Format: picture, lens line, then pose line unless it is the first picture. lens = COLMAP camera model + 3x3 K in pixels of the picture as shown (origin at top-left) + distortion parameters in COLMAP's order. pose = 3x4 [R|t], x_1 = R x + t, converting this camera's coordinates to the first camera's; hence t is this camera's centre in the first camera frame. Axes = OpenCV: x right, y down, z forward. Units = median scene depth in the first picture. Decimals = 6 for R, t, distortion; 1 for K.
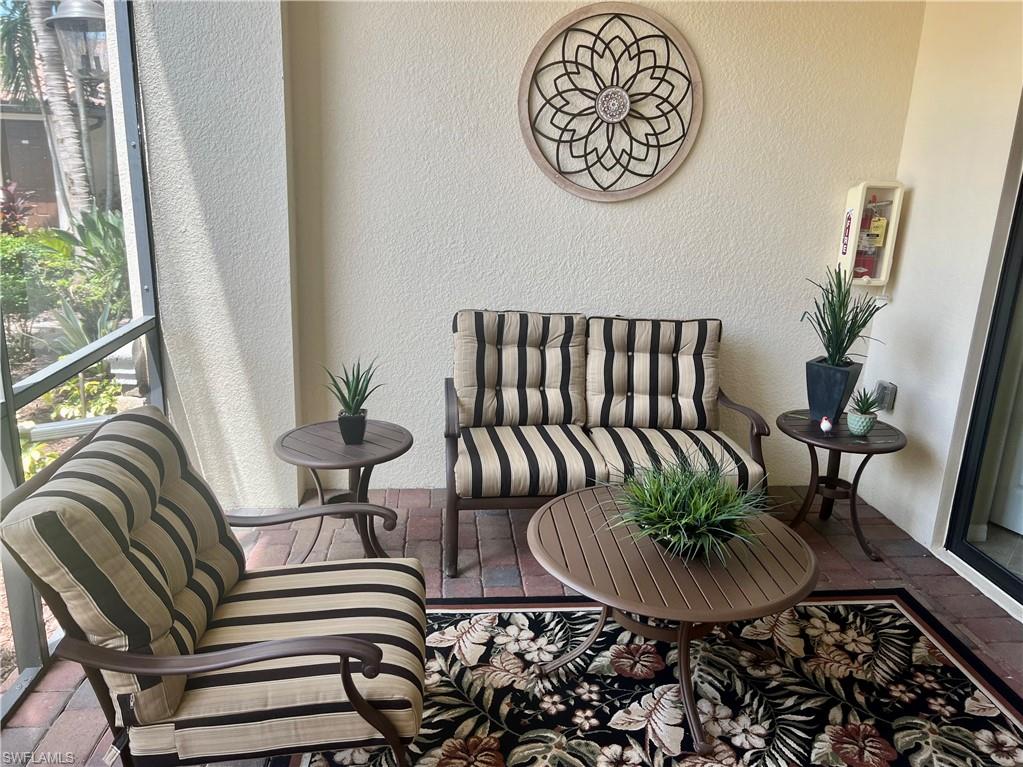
lens RADIAL K [[751.4, 0, 507.9], [0, 751.4, 384.8], [0, 0, 1]] dist [0.052729, -0.042150]
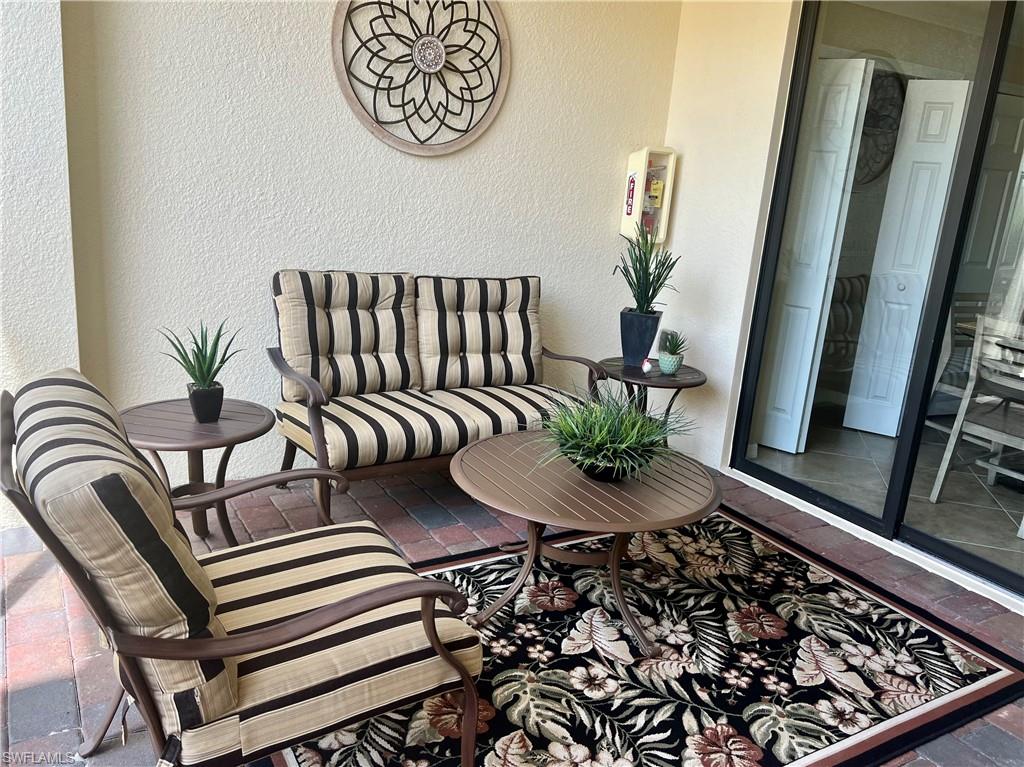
lens RADIAL K [[794.8, 0, 511.2], [0, 794.8, 389.0], [0, 0, 1]] dist [0.074936, -0.085588]
pose [[0.911703, -0.080580, 0.402870, -0.216501], [0.073646, 0.996748, 0.032703, 0.030920], [-0.404195, -0.000146, 0.914673, 0.018536]]
